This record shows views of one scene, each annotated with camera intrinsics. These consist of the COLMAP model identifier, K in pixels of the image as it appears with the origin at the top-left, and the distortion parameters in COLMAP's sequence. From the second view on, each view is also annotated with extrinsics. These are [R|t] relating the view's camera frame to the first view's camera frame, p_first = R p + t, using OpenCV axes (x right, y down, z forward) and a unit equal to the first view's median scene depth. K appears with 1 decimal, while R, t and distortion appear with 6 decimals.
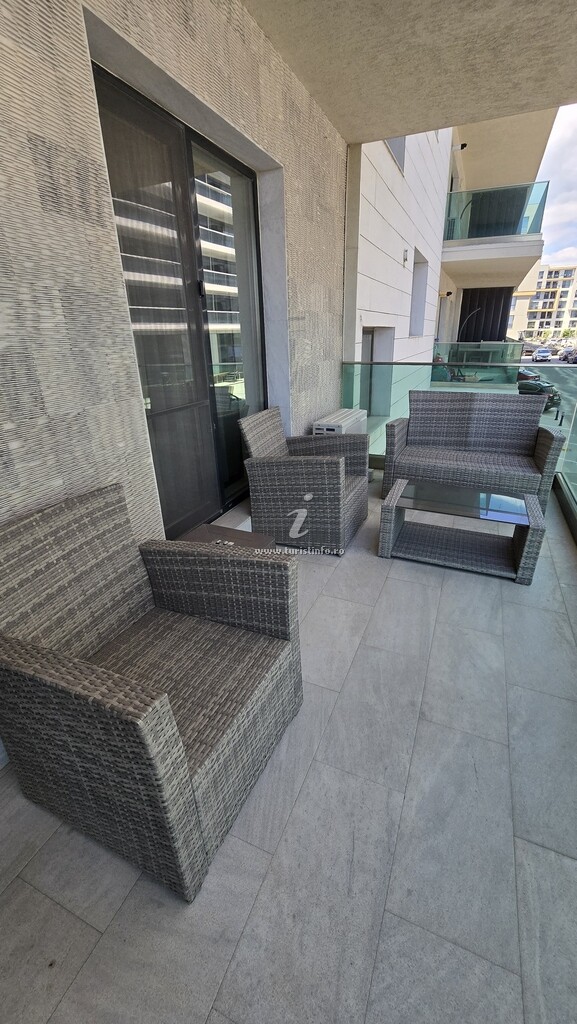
lens RADIAL K [[421.5, 0, 291.8], [0, 421.5, 513.3], [0, 0, 1]] dist [-0.002467, -0.000209]
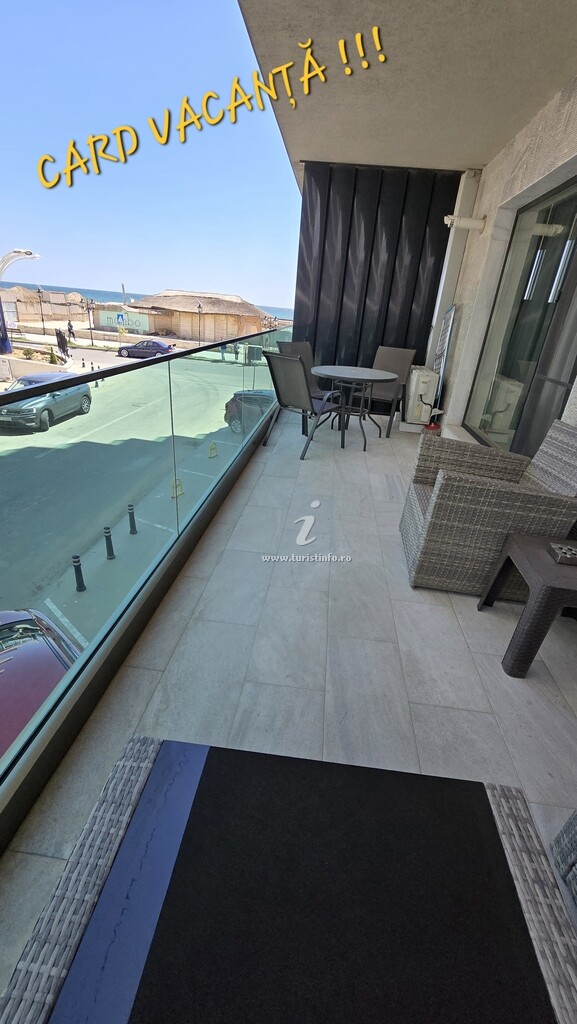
lens RADIAL K [[421.5, 0, 290.3], [0, 421.5, 512.5], [0, 0, 1]] dist [-0.002467, -0.000209]
pose [[-0.954200, 0.071532, -0.290491, 0.788602], [-0.174826, 0.654623, 0.735462, -0.648808], [0.242771, 0.752564, -0.612136, 1.594158]]
